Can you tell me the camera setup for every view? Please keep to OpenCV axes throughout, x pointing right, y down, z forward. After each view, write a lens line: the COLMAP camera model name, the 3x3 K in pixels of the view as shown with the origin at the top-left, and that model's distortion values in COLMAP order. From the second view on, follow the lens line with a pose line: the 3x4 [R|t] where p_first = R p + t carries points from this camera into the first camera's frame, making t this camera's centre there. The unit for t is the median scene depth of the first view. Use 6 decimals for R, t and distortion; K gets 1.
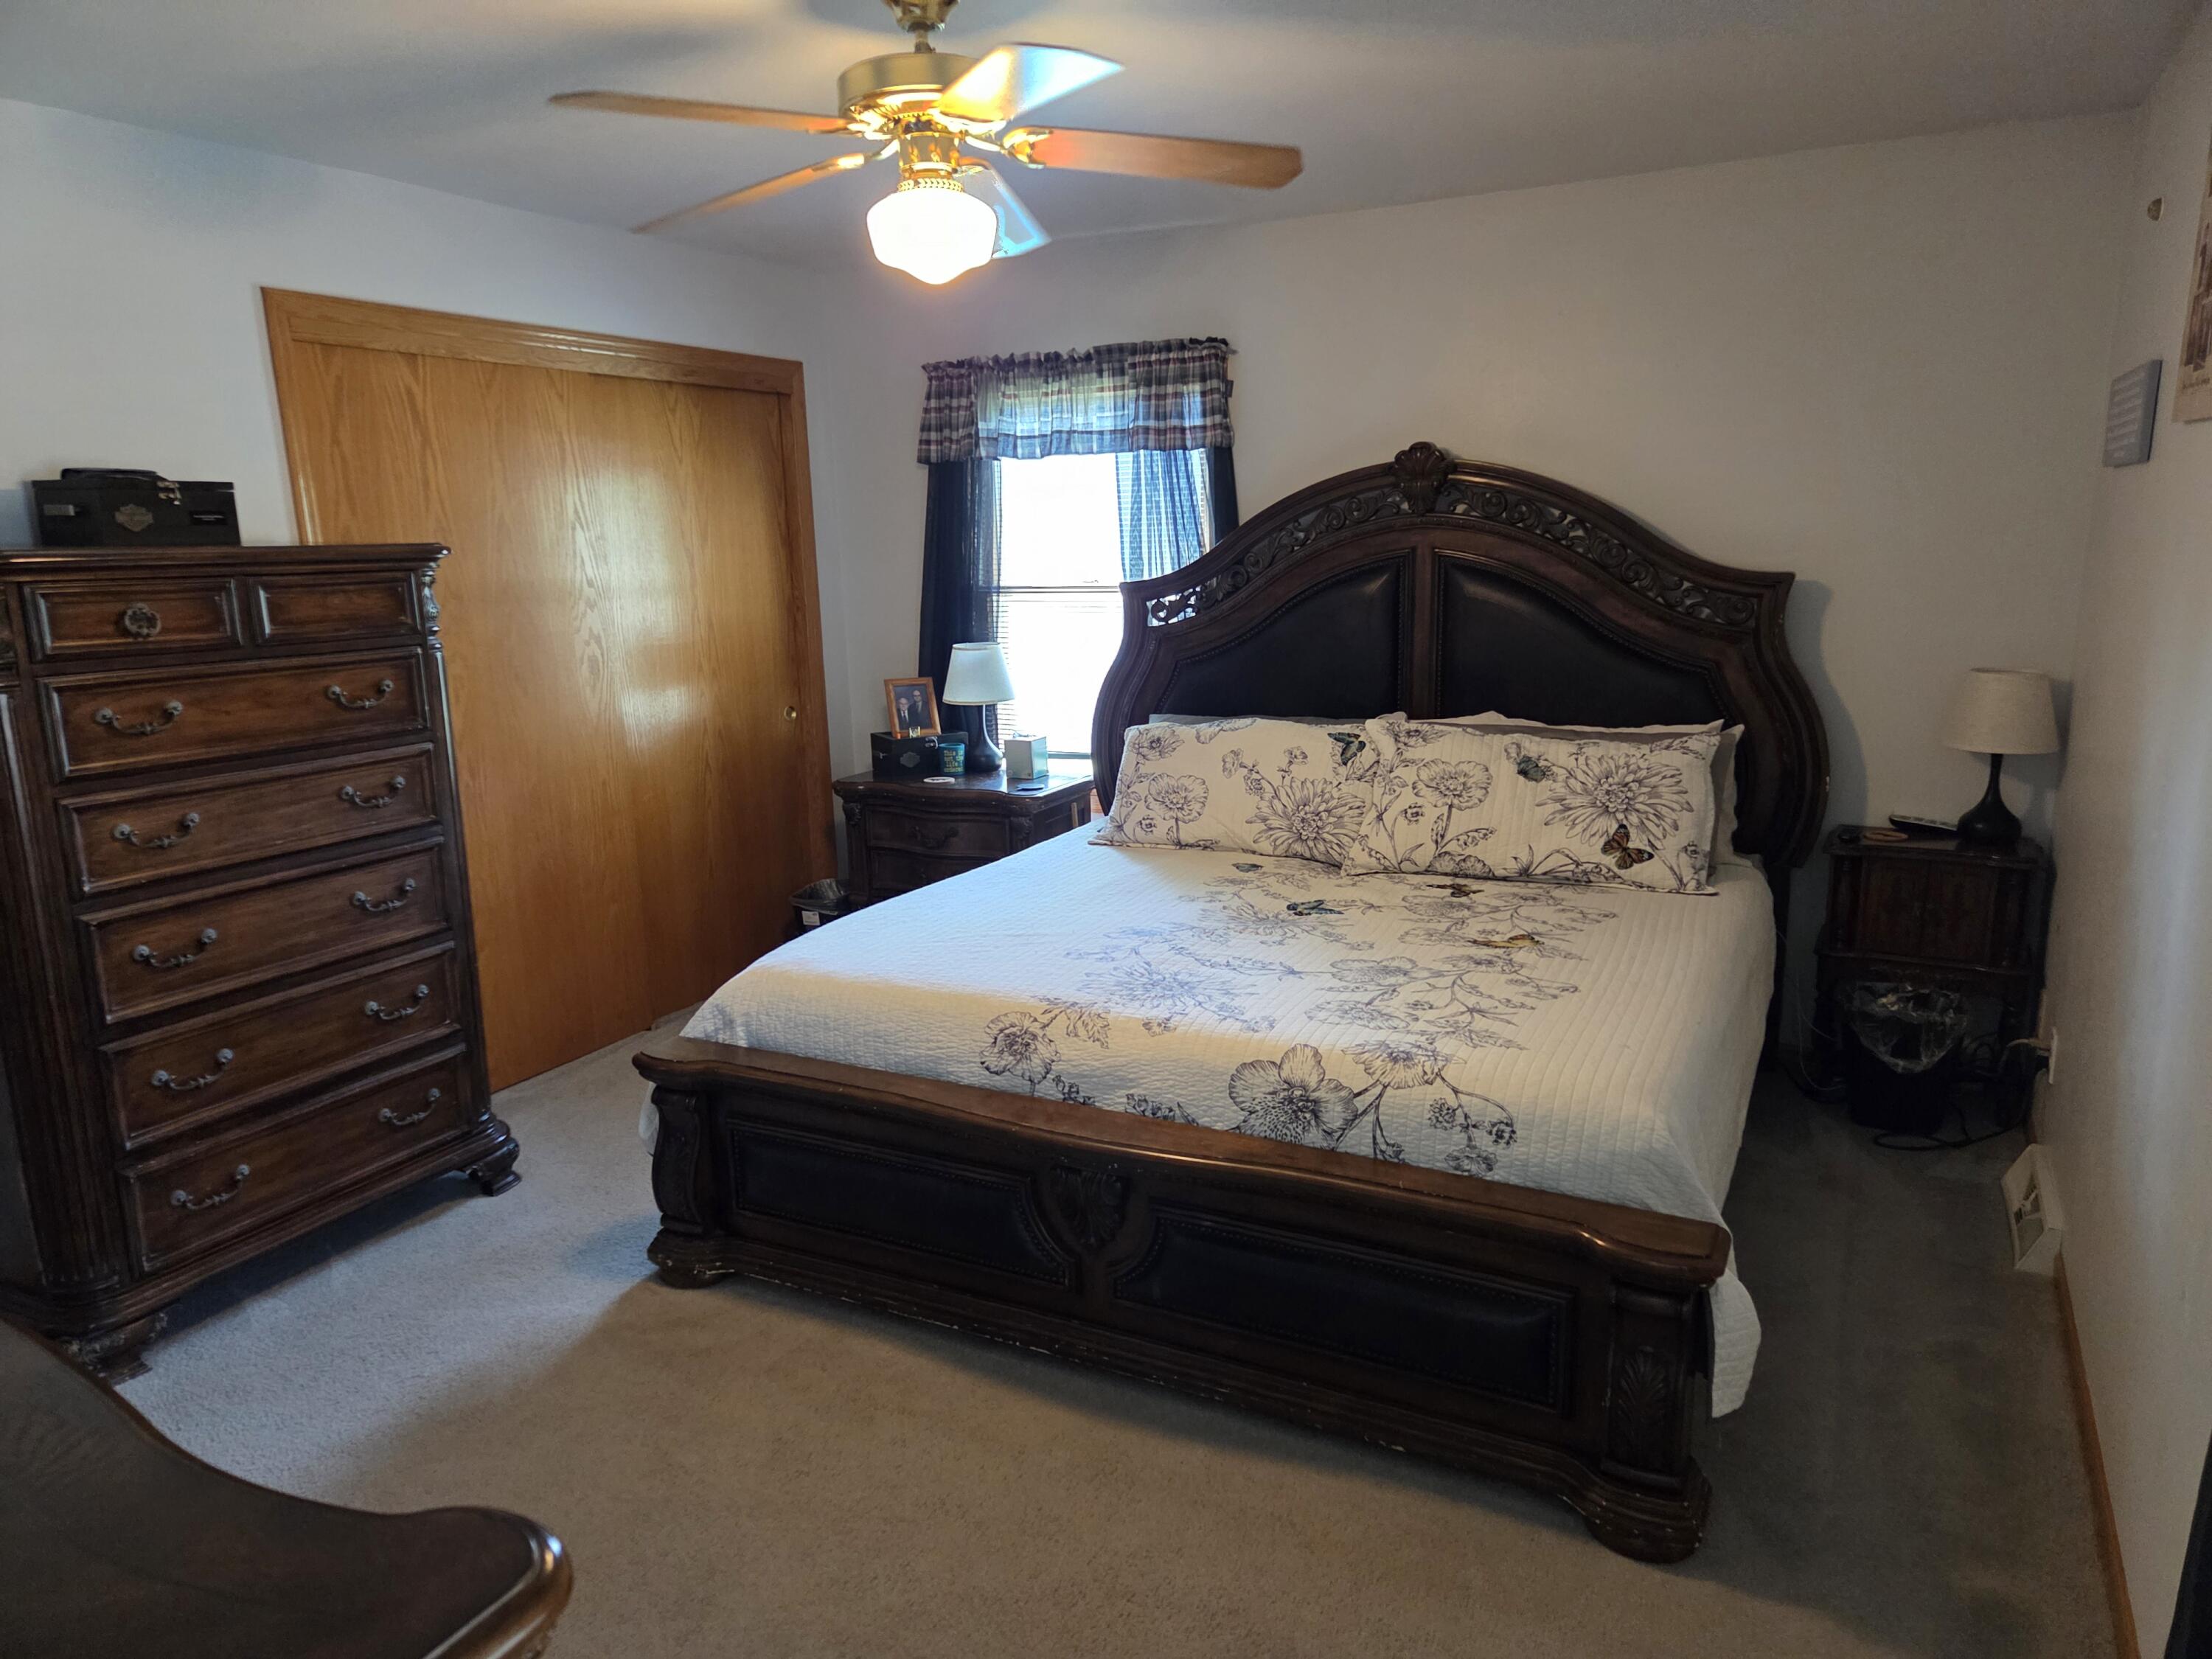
lens RADIAL K [[1476.4, 0, 1109.2], [0, 1476.4, 833.7], [0, 0, 1]] dist [0.065190, -0.047094]
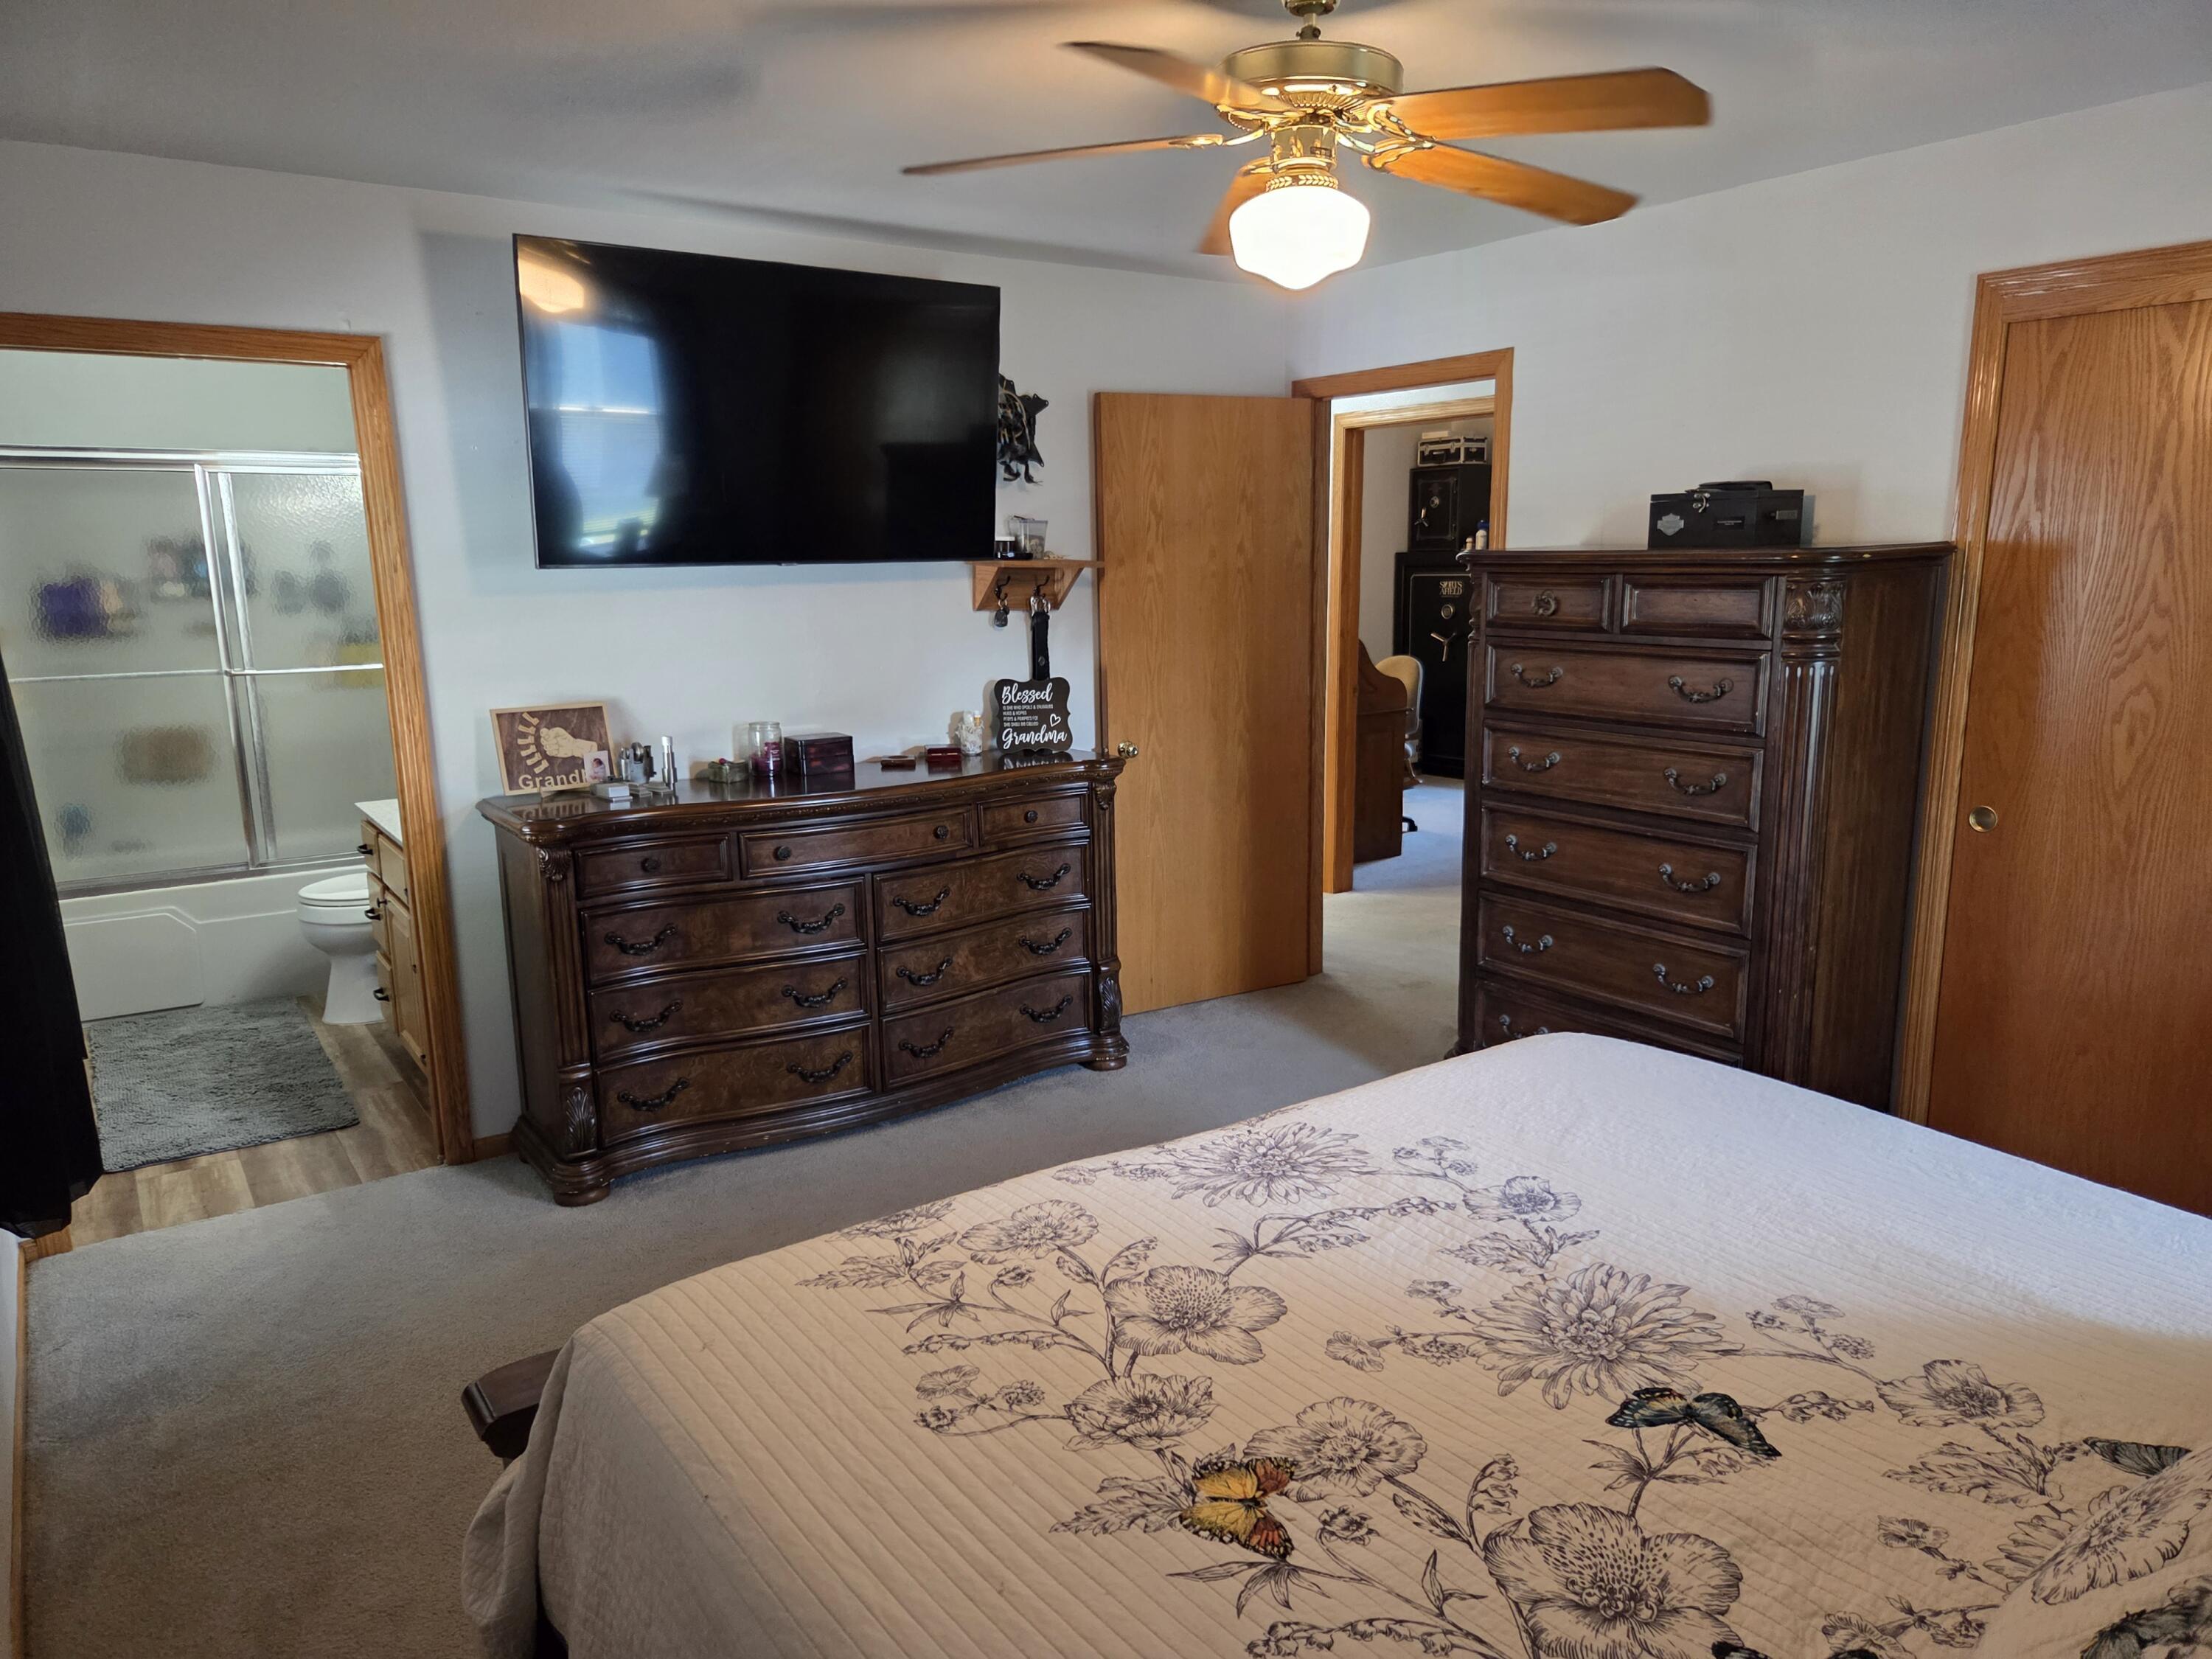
lens RADIAL K [[1476.4, 0, 1110.8], [0, 1476.4, 831.7], [0, 0, 1]] dist [0.065190, -0.047094]
pose [[-0.457271, 0.197660, -0.867084, 0.678196], [-0.159211, 0.941042, 0.298482, -0.263052], [0.874960, 0.274536, -0.398841, 1.147854]]
